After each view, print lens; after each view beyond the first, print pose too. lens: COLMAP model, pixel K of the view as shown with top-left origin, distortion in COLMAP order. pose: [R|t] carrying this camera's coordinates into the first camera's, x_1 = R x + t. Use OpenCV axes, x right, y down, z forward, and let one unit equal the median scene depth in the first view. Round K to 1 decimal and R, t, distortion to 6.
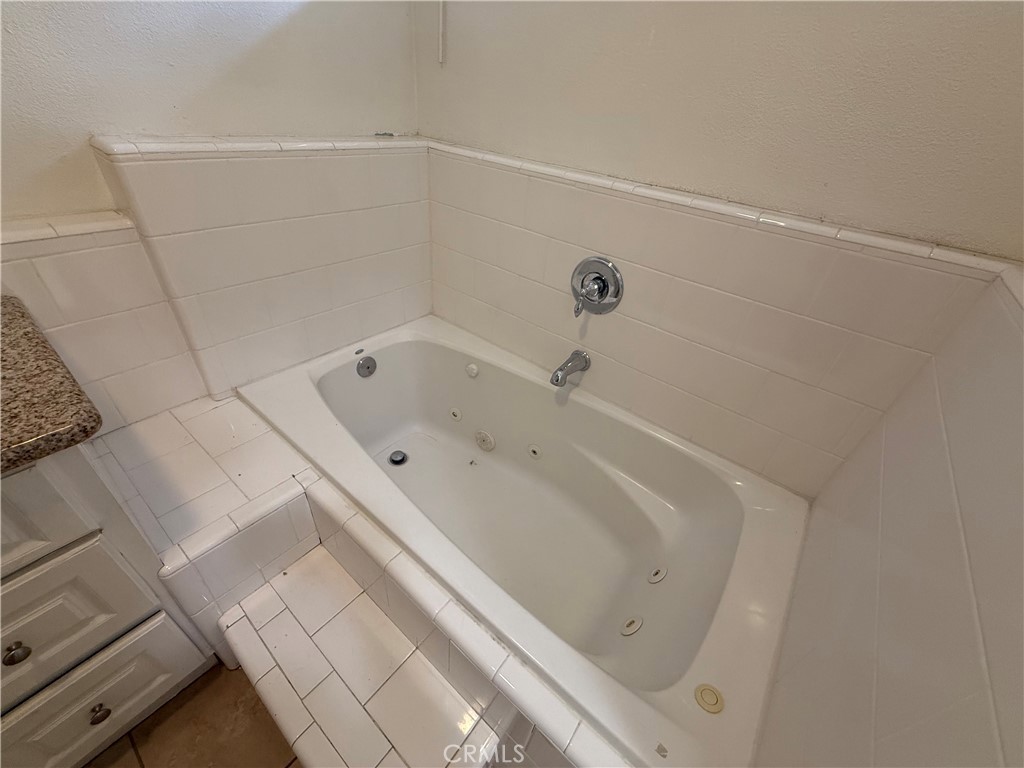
lens RADIAL K [[408.9, 0, 513.4], [0, 408.9, 383.3], [0, 0, 1]] dist [0.000882, -0.000142]
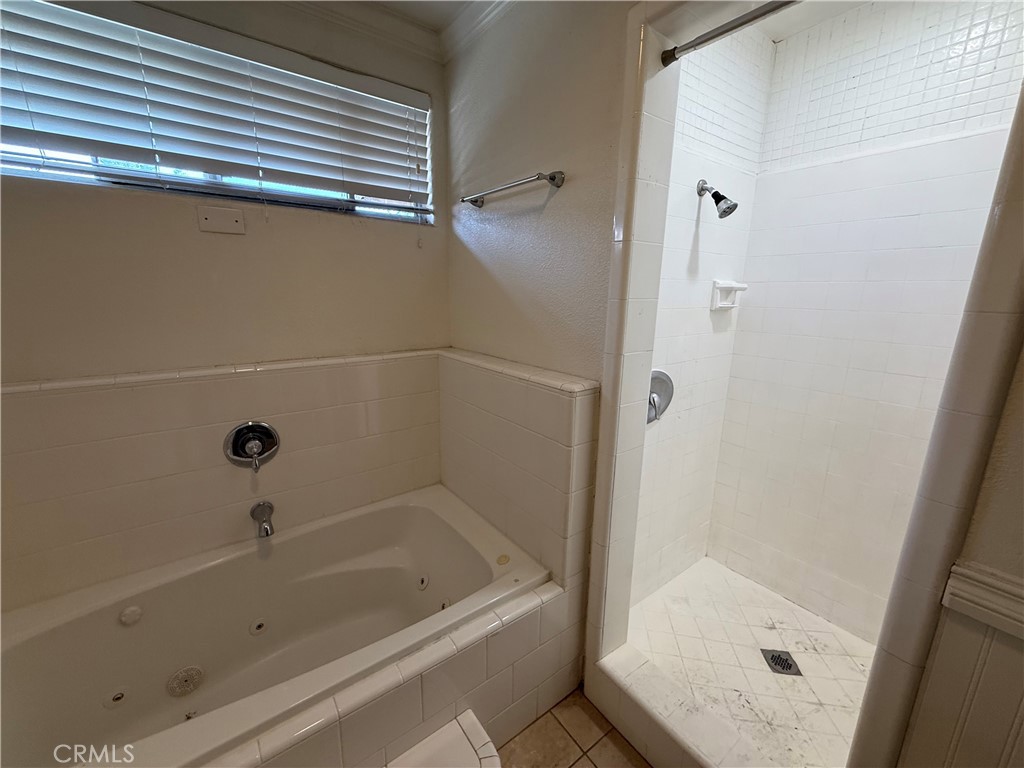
lens RADIAL K [[408.9, 0, 505.2], [0, 408.9, 382.8], [0, 0, 1]] dist [0.000882, -0.000142]
pose [[0.261399, -0.299208, 0.917685, -0.658290], [0.568819, 0.815863, 0.103983, -0.089370], [-0.779818, 0.494815, 0.383460, -0.130132]]
